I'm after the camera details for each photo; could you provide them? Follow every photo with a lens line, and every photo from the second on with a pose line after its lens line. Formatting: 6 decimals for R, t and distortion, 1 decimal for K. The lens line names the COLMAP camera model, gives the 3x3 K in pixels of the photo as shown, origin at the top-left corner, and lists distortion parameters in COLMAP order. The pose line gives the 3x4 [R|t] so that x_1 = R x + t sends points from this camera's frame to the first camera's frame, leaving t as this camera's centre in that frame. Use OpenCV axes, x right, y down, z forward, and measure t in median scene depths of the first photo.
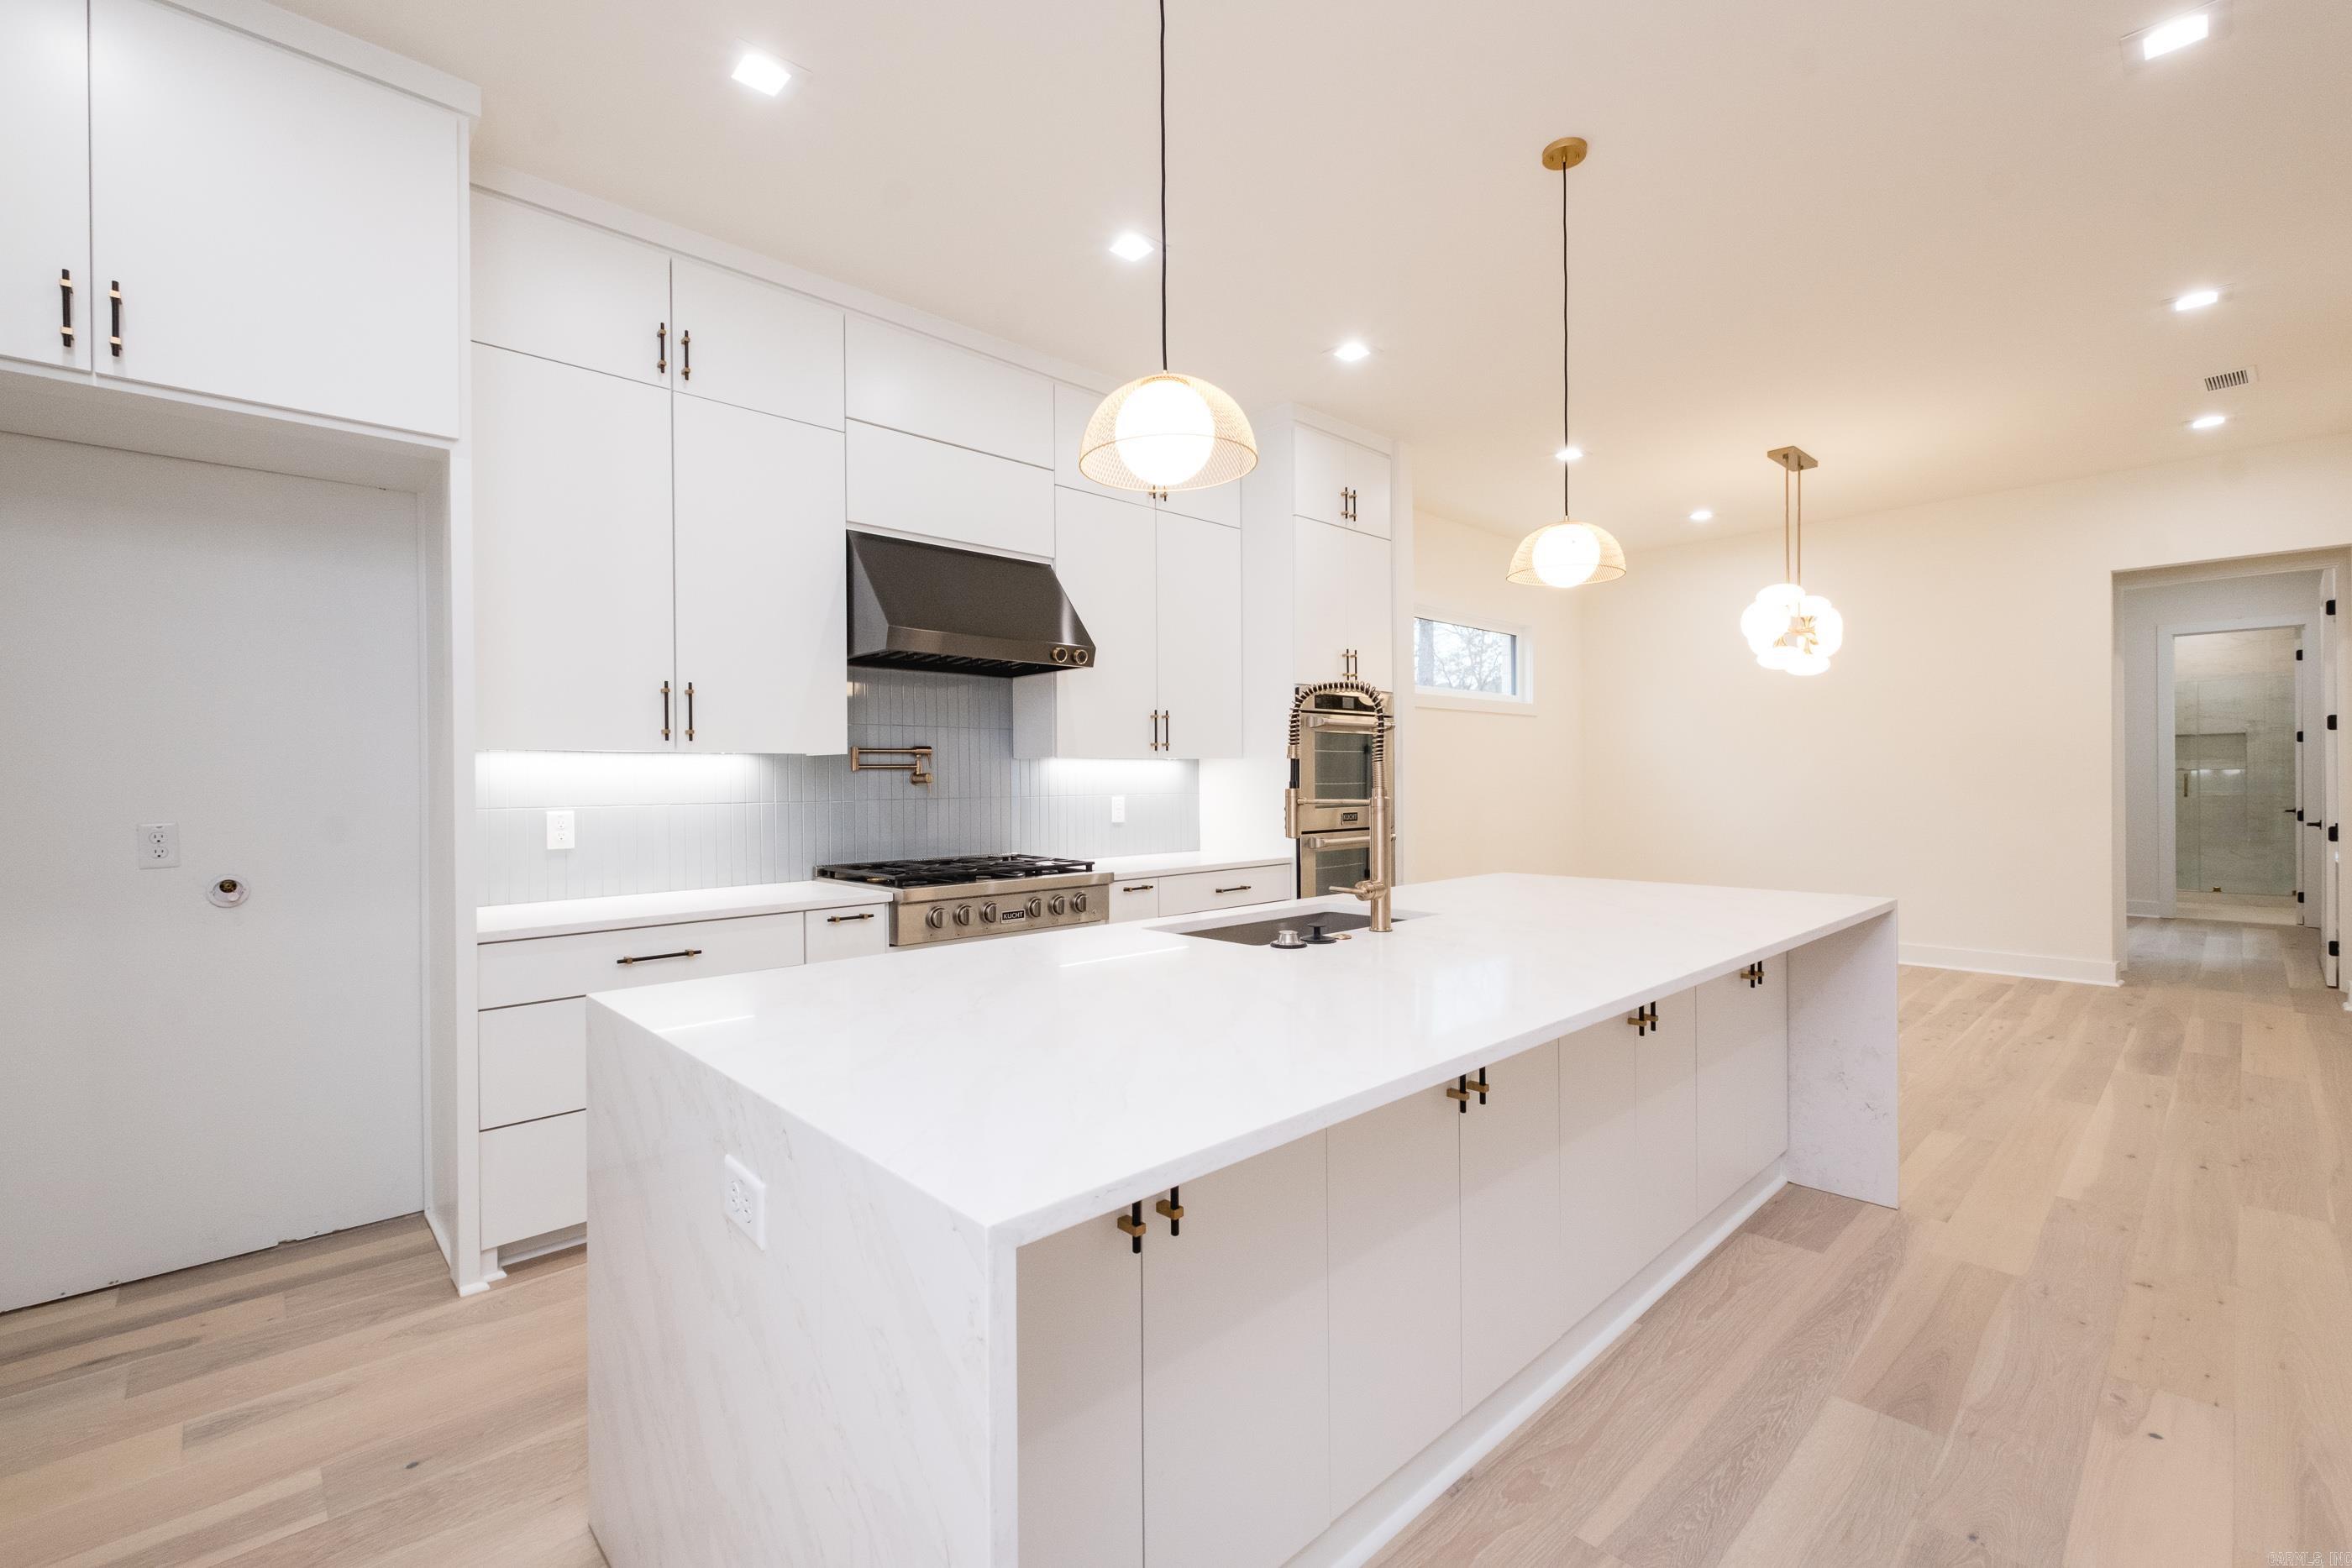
lens RADIAL K [[1014.4, 0, 1214.8], [0, 1014.4, 785.1], [0, 0, 1]] dist [-0.002136, -0.000847]
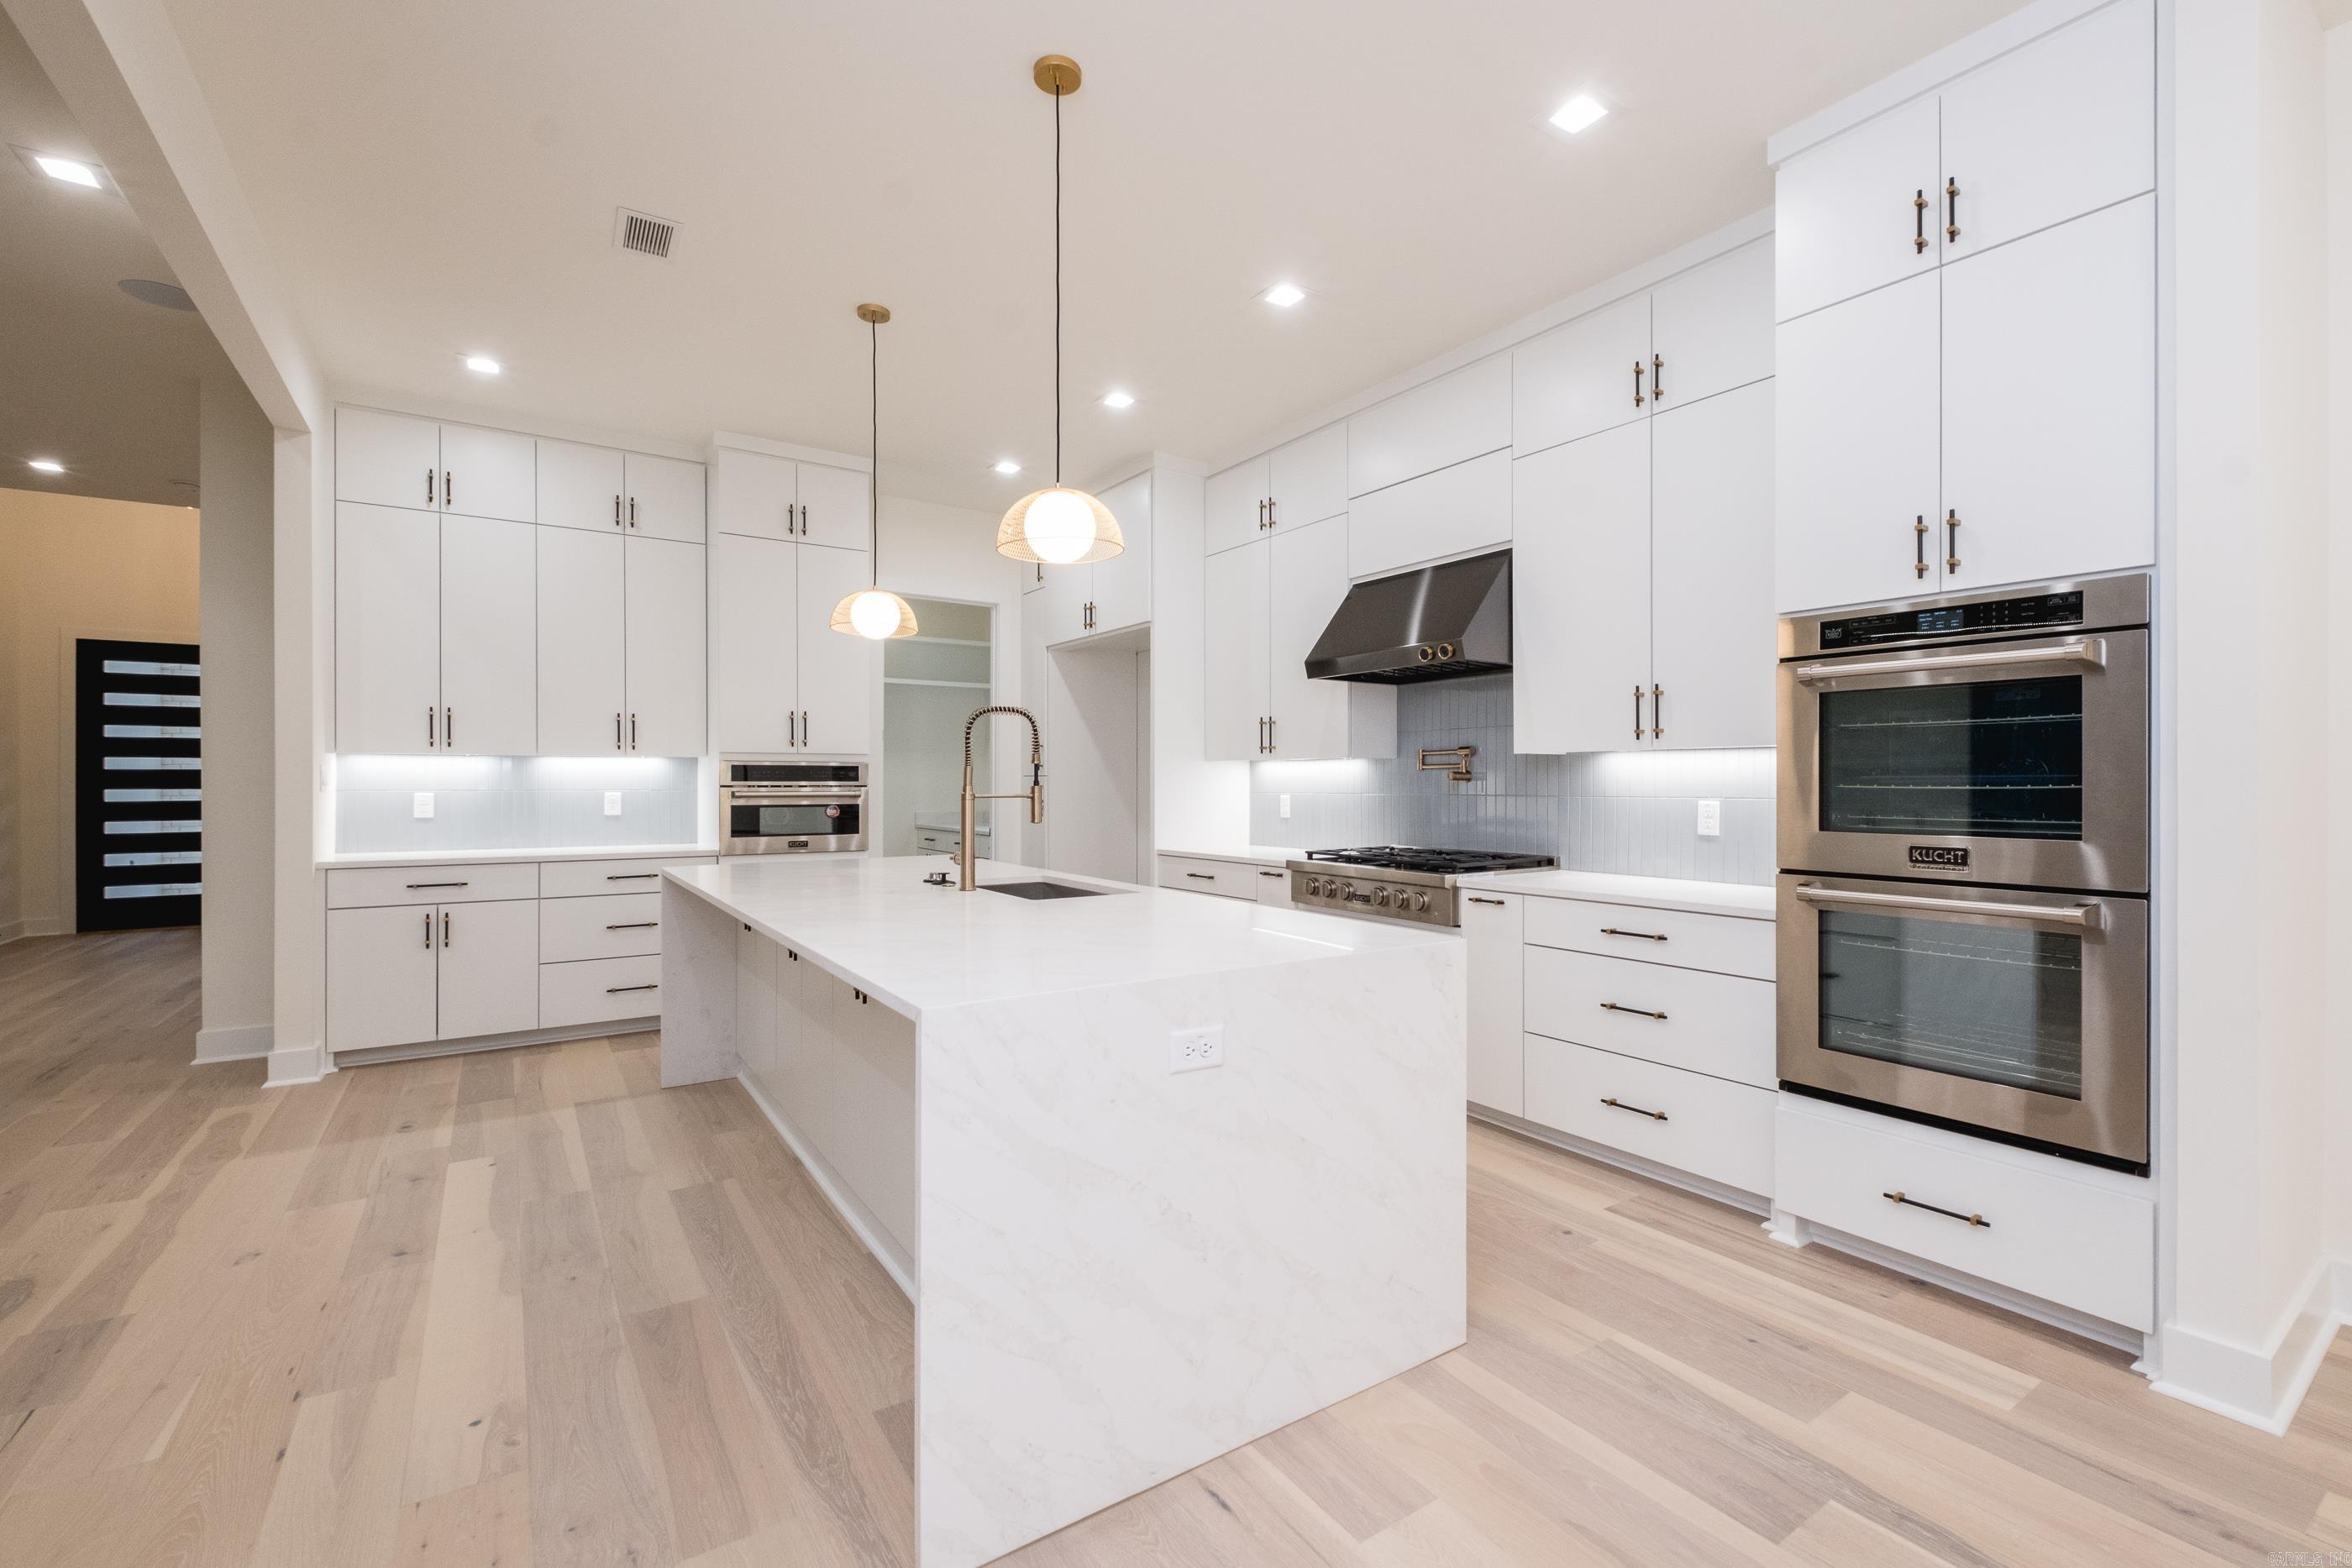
lens RADIAL K [[1045.4, 0, 1176.0], [0, 1045.4, 784.0], [0, 0, 1]] dist [0.001700, -0.000500]
pose [[-0.204817, 0.010936, -0.978739, 1.113549], [-0.001927, 0.999931, 0.011576, -0.013043], [0.978798, 0.004257, -0.204782, 1.171046]]
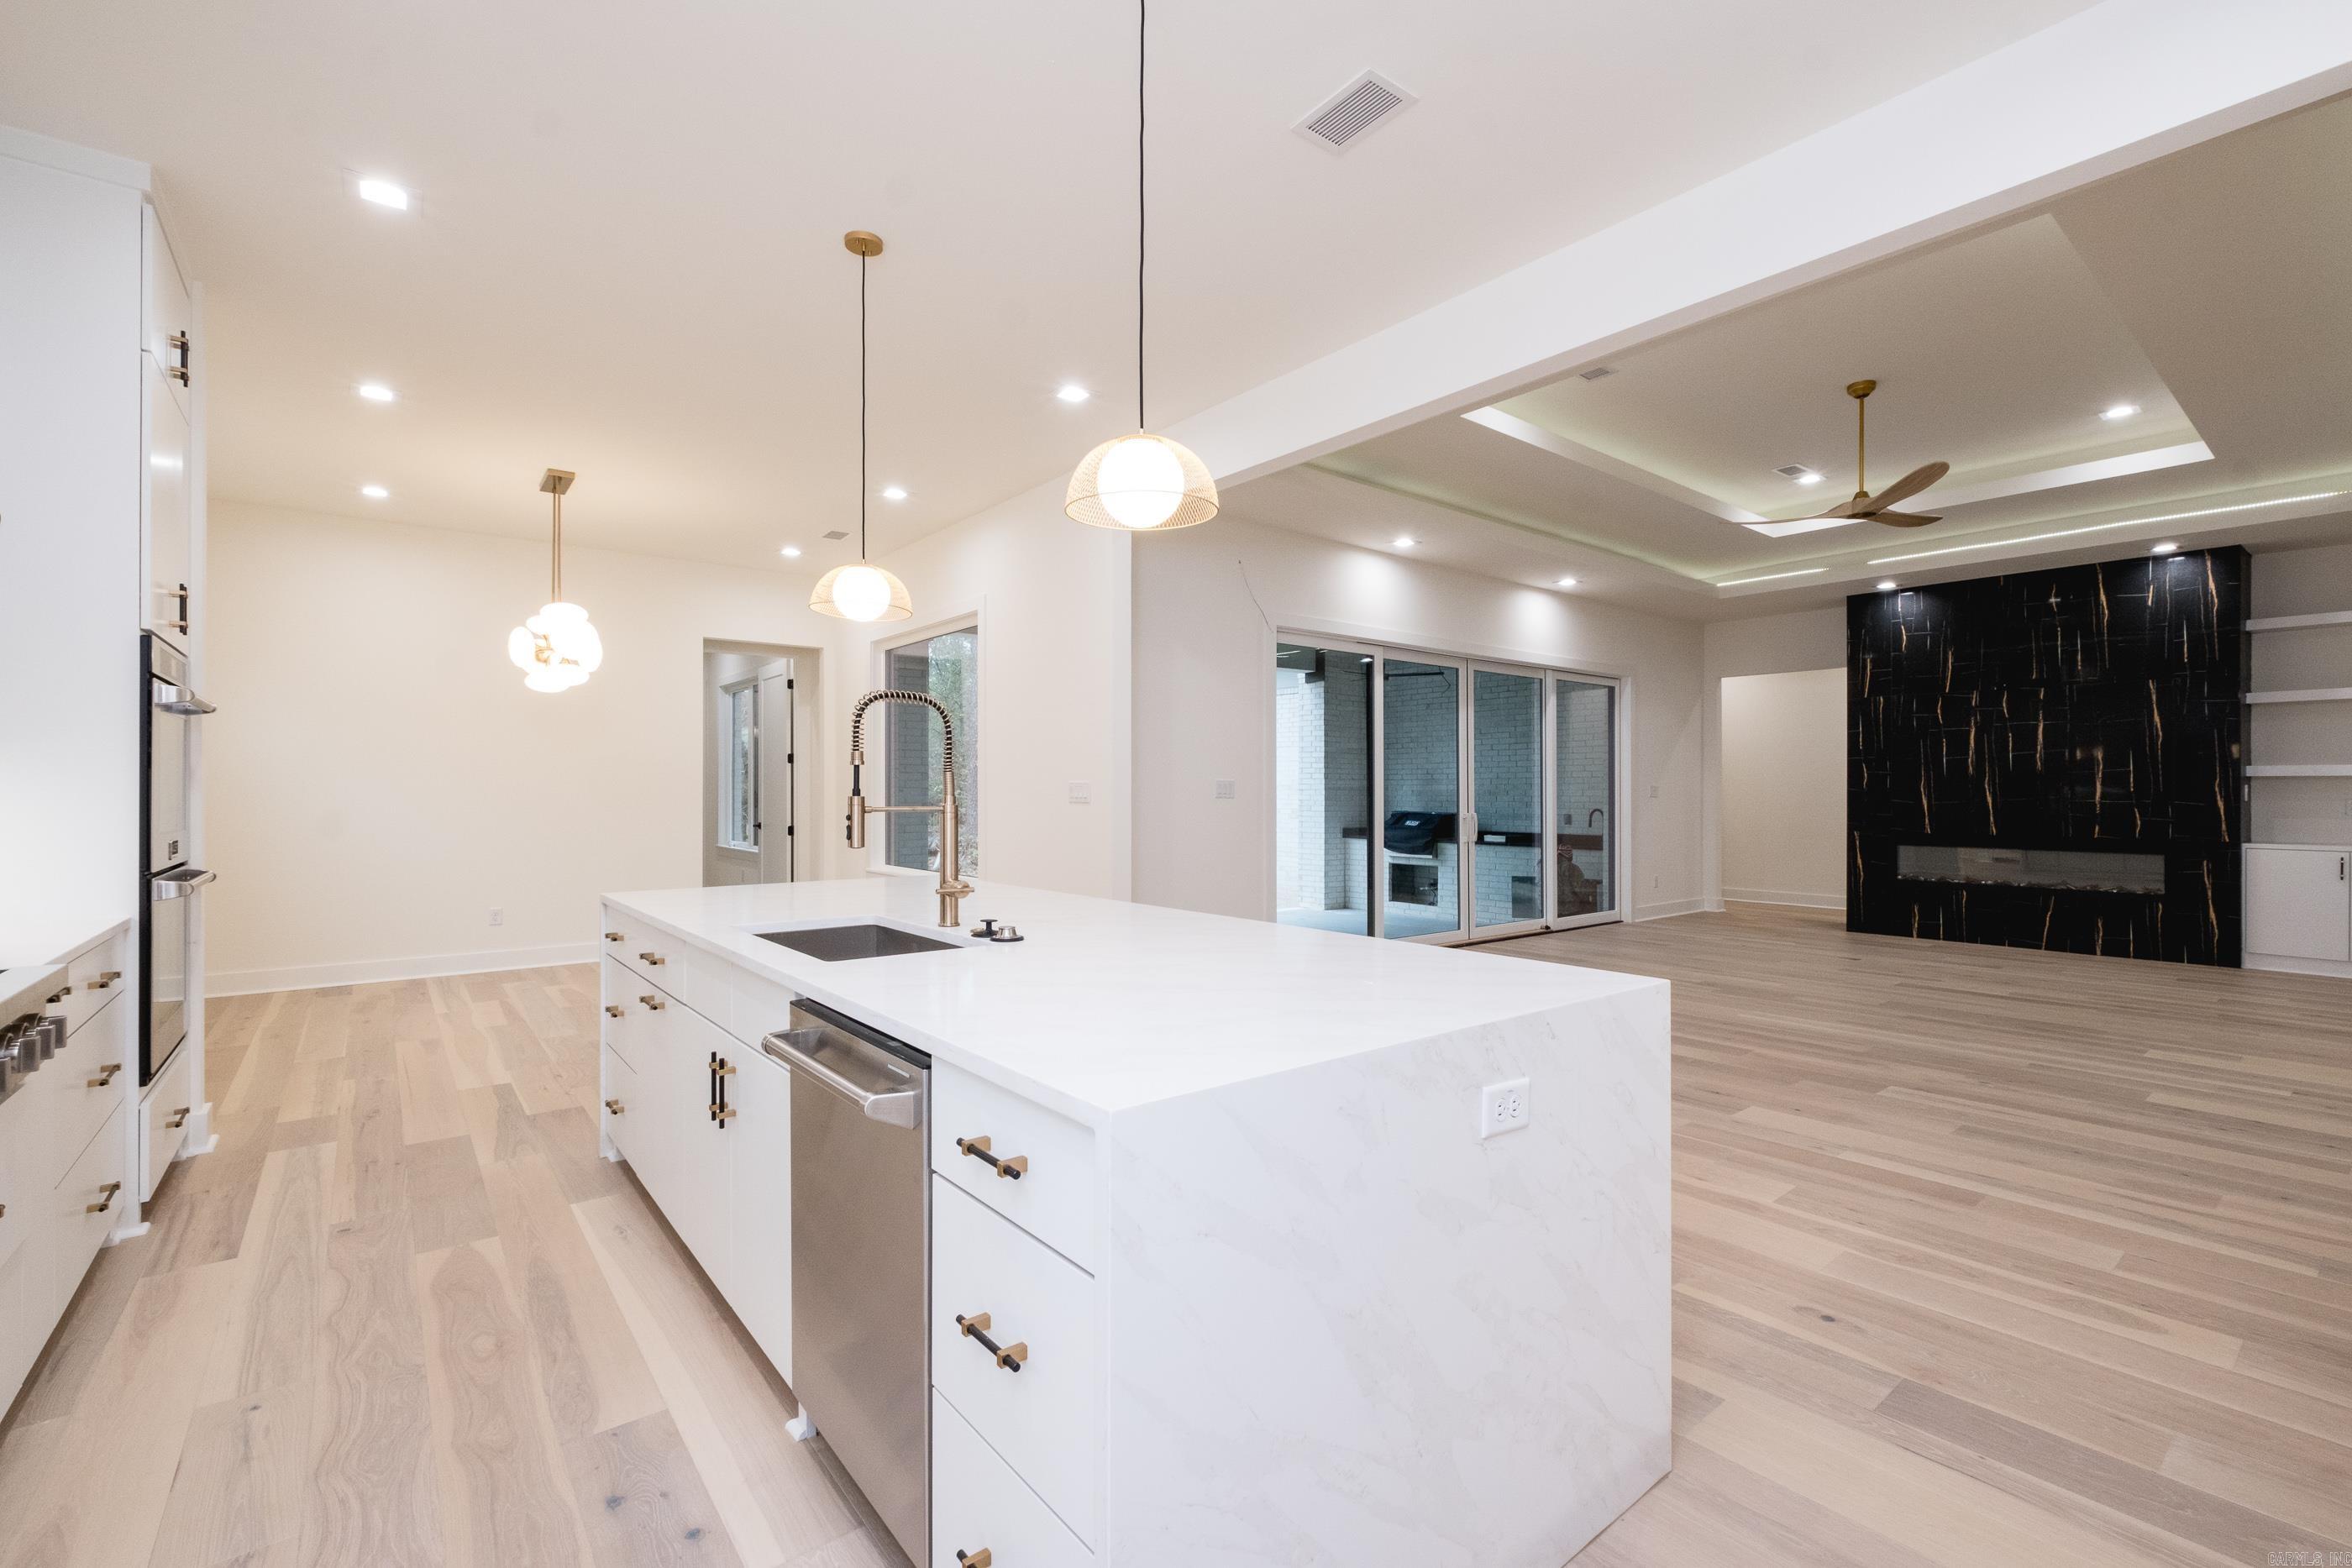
lens RADIAL K [[964.1, 0, 1169.8], [0, 964.1, 785.6], [0, 0, 1]] dist [-0.002910, -0.000534]
pose [[0.110090, 0.015728, 0.993797, -0.652414], [0.002407, 0.999868, -0.016091, 0.005731], [-0.993919, 0.004164, 0.110038, 0.477624]]
